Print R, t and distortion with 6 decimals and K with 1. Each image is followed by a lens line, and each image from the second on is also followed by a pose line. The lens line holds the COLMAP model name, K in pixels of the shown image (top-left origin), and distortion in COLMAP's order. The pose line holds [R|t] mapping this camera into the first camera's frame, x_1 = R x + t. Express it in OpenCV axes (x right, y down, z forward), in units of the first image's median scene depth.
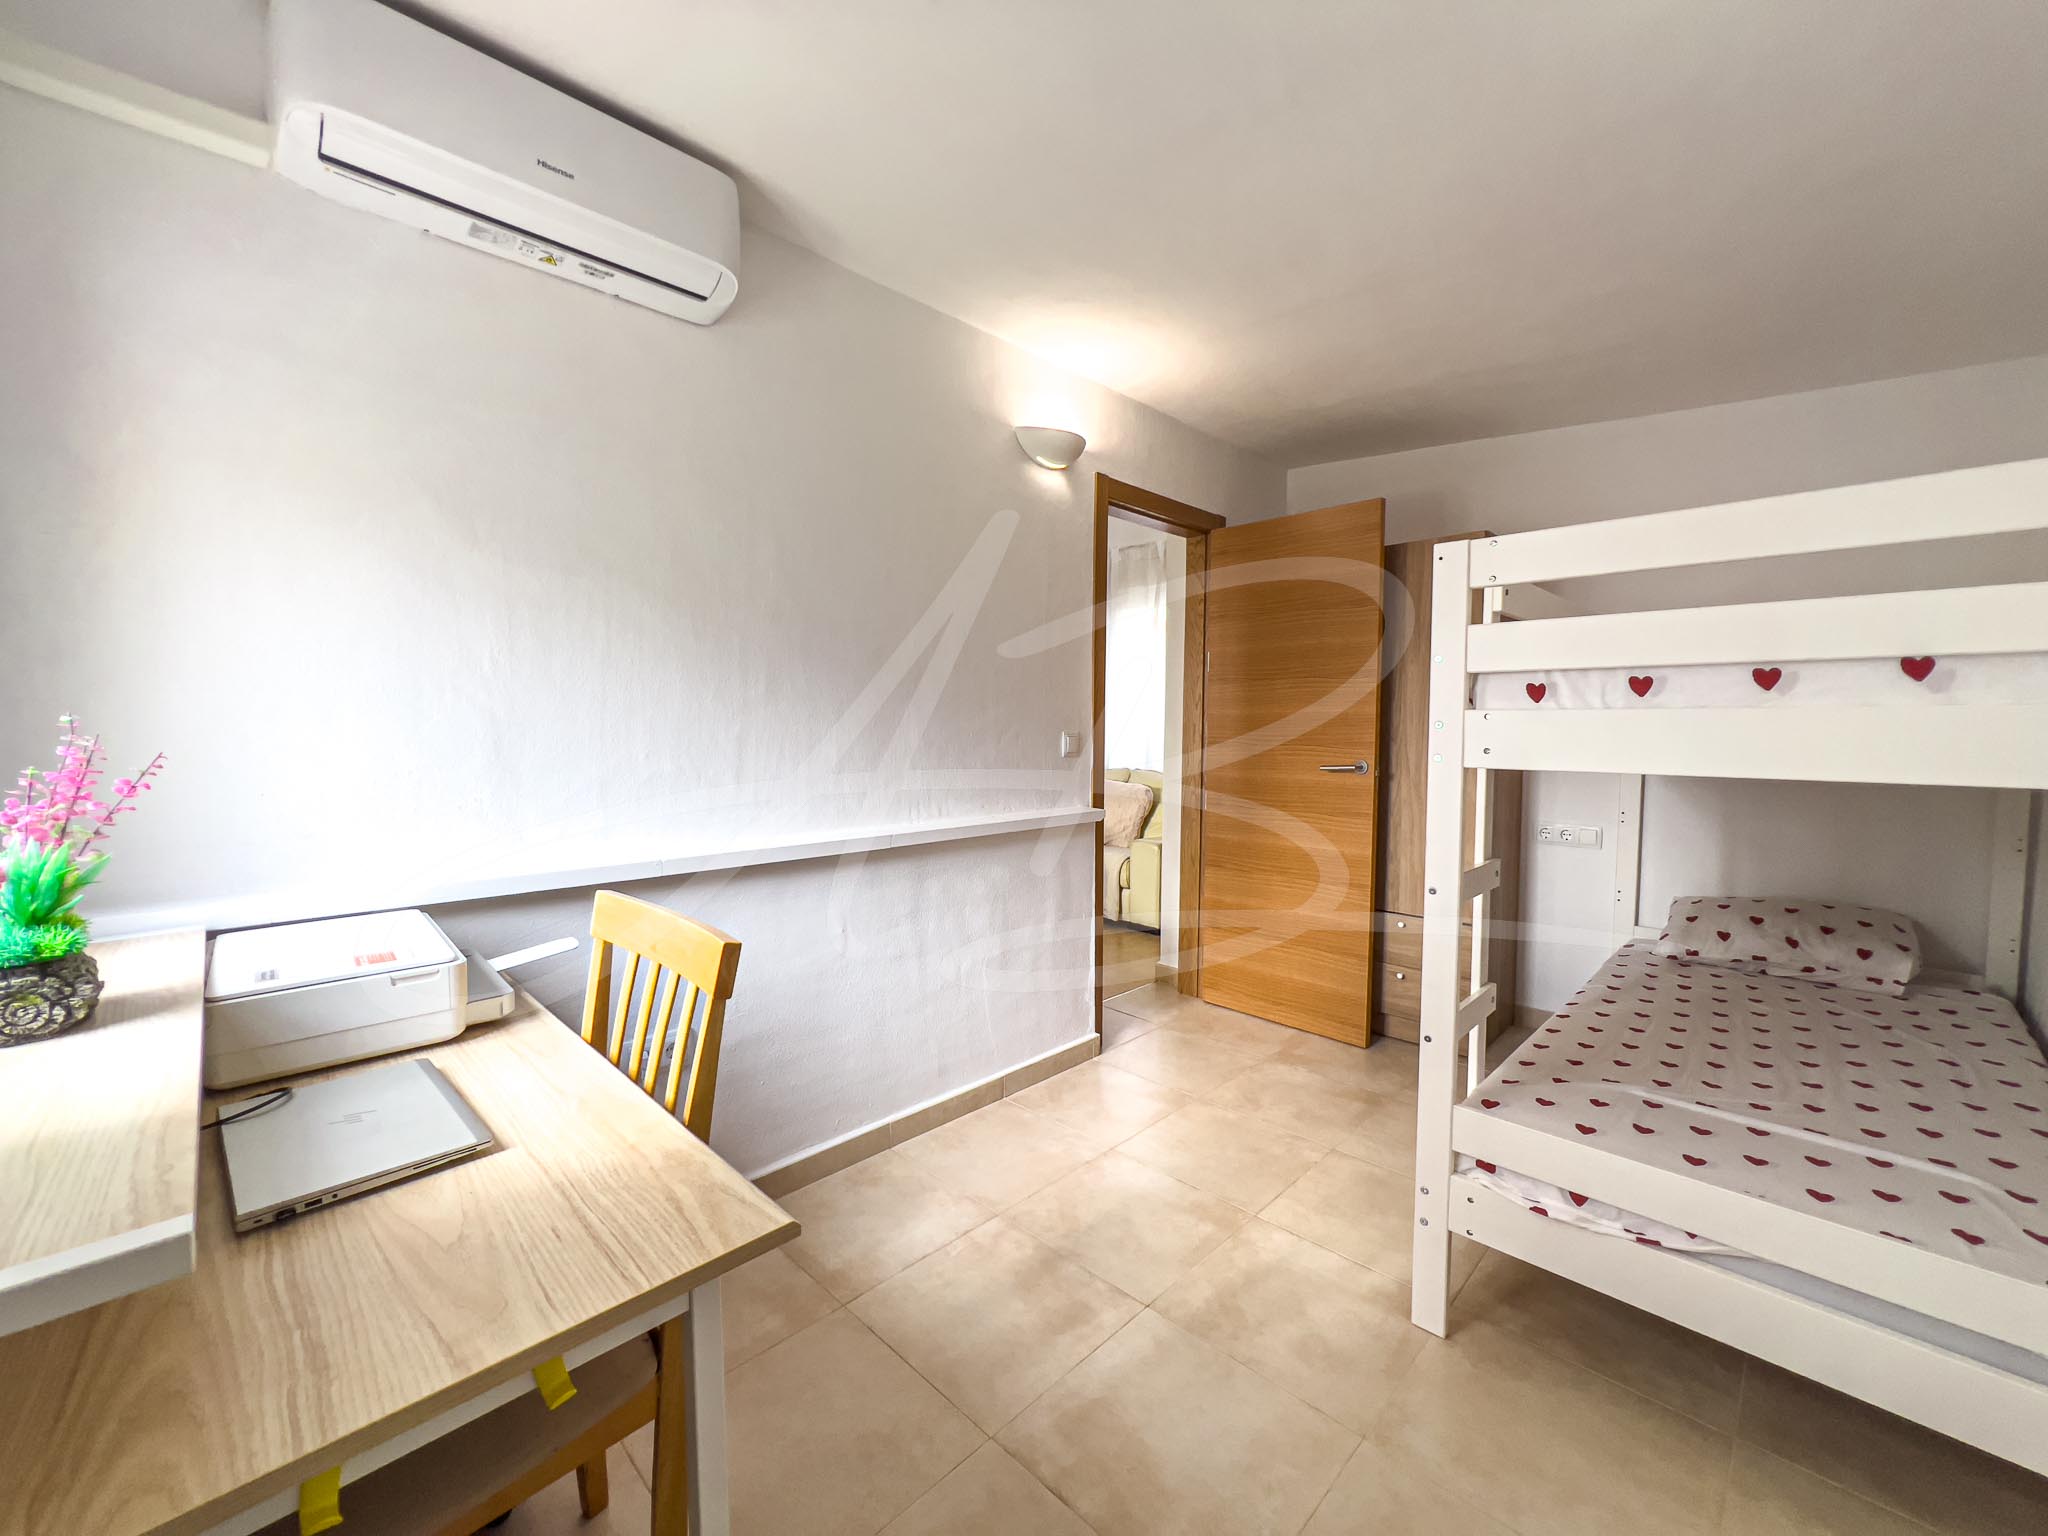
lens RADIAL K [[823.5, 0, 1027.2], [0, 823.5, 763.9], [0, 0, 1]] dist [-0.003133, -0.000086]
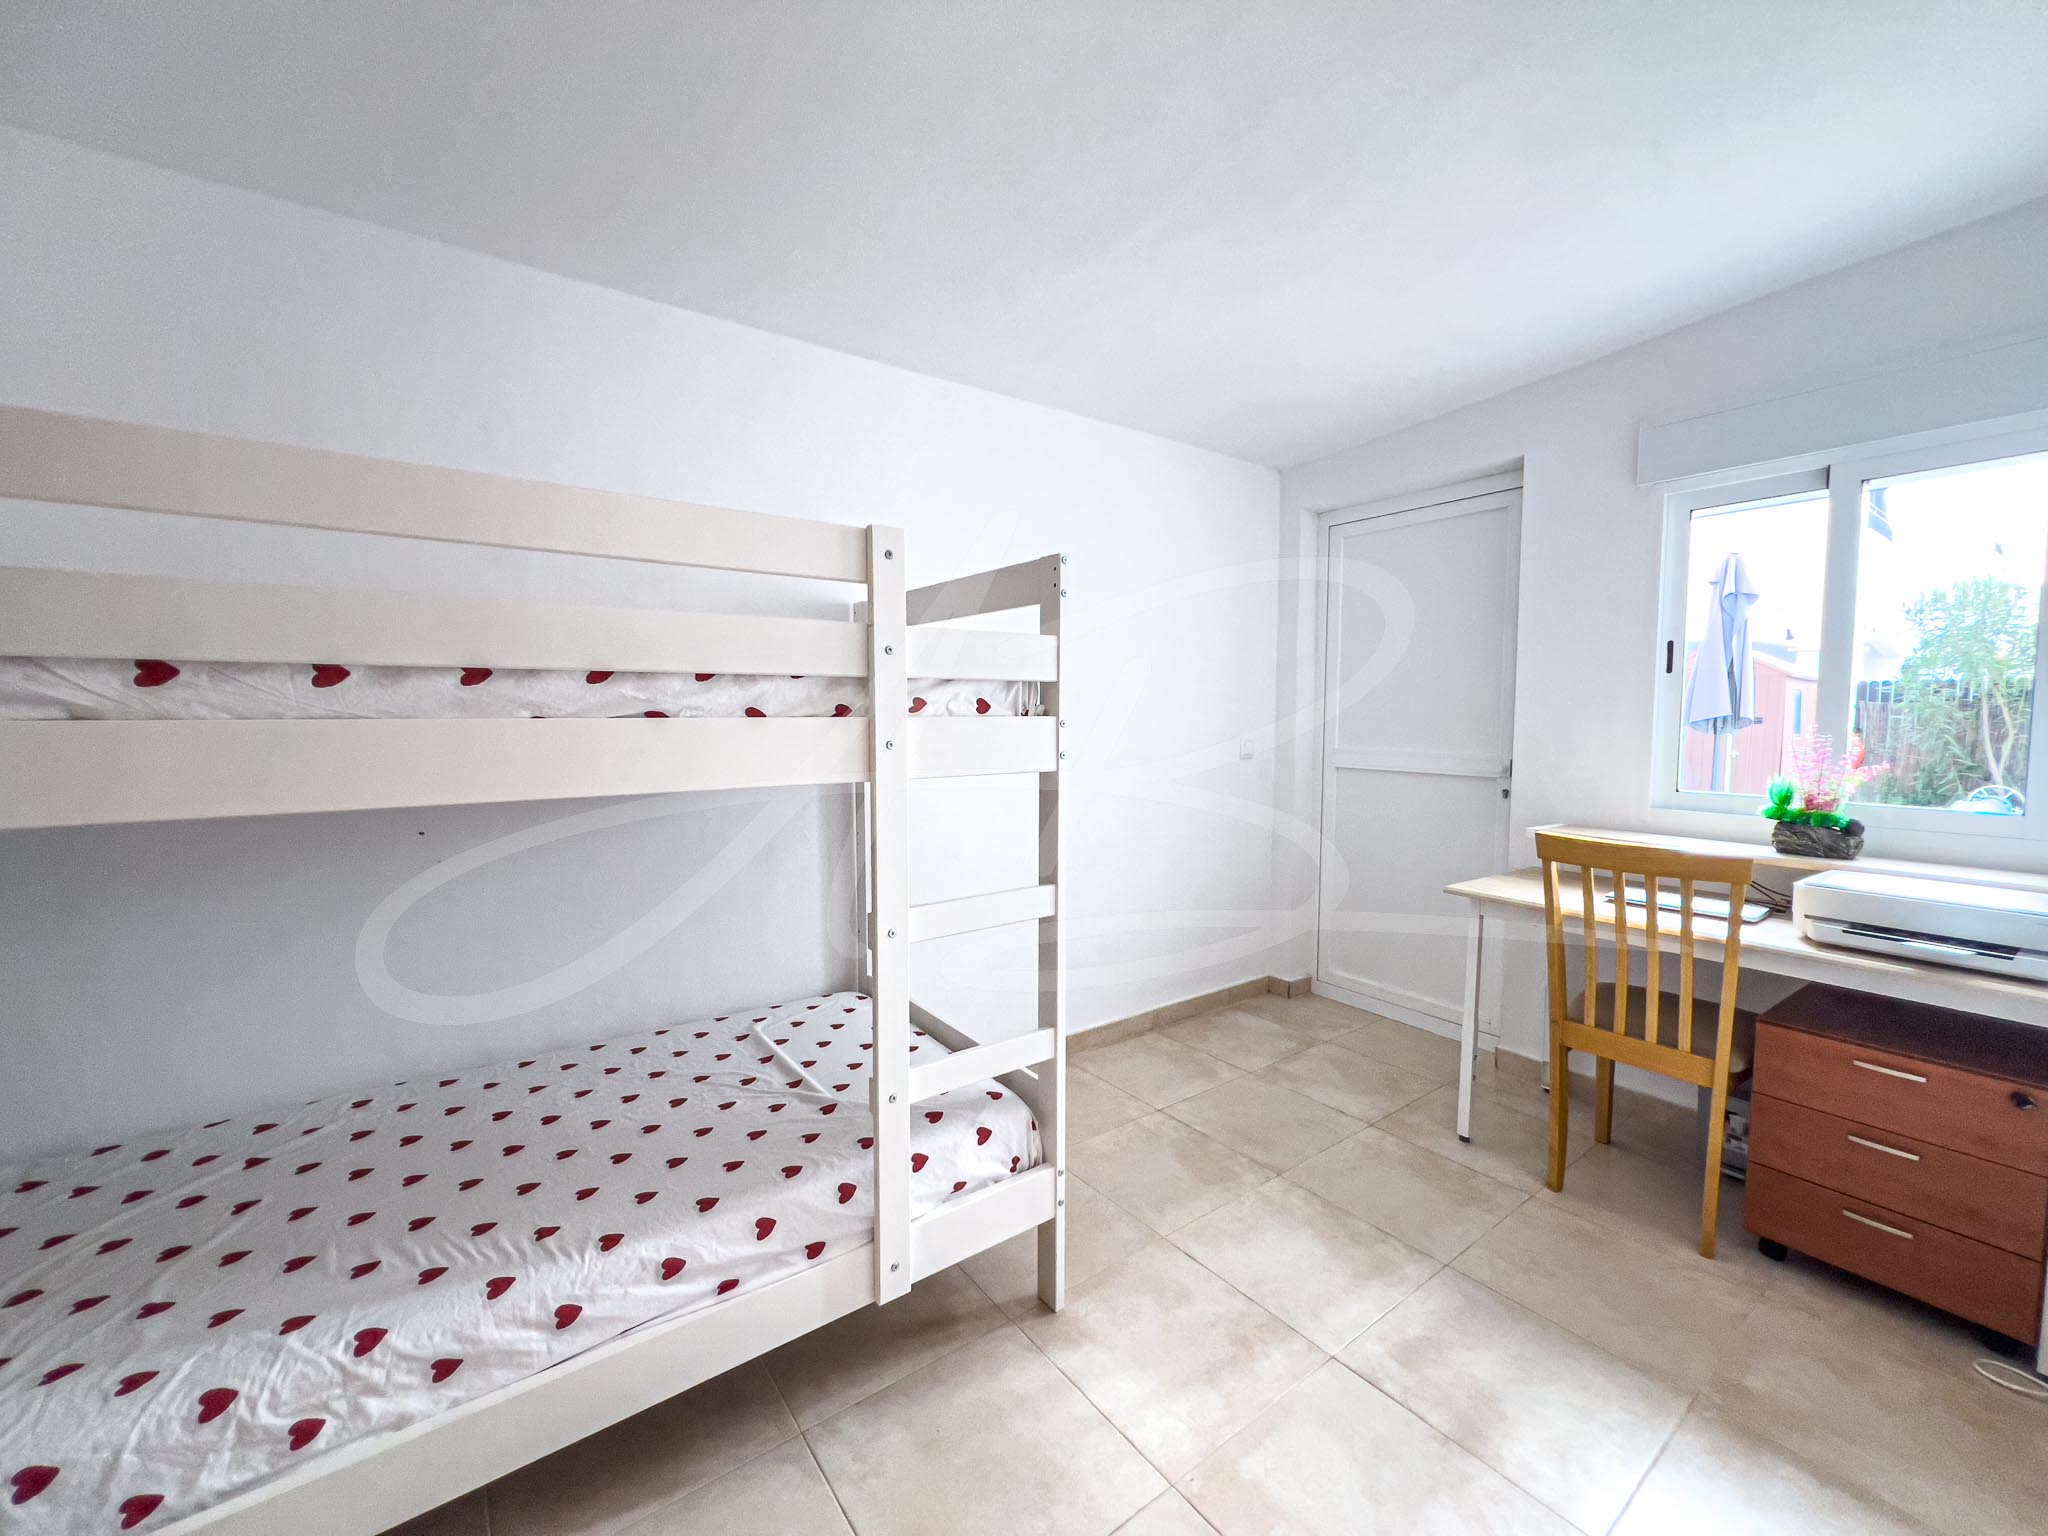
lens RADIAL K [[823.5, 0, 1024.9], [0, 823.5, 769.7], [0, 0, 1]] dist [-0.003133, -0.000086]
pose [[-0.987709, -0.018797, 0.155172, 0.361749], [0.000899, 0.992043, 0.125894, -0.119793], [-0.156304, 0.124486, -0.979833, 1.898105]]
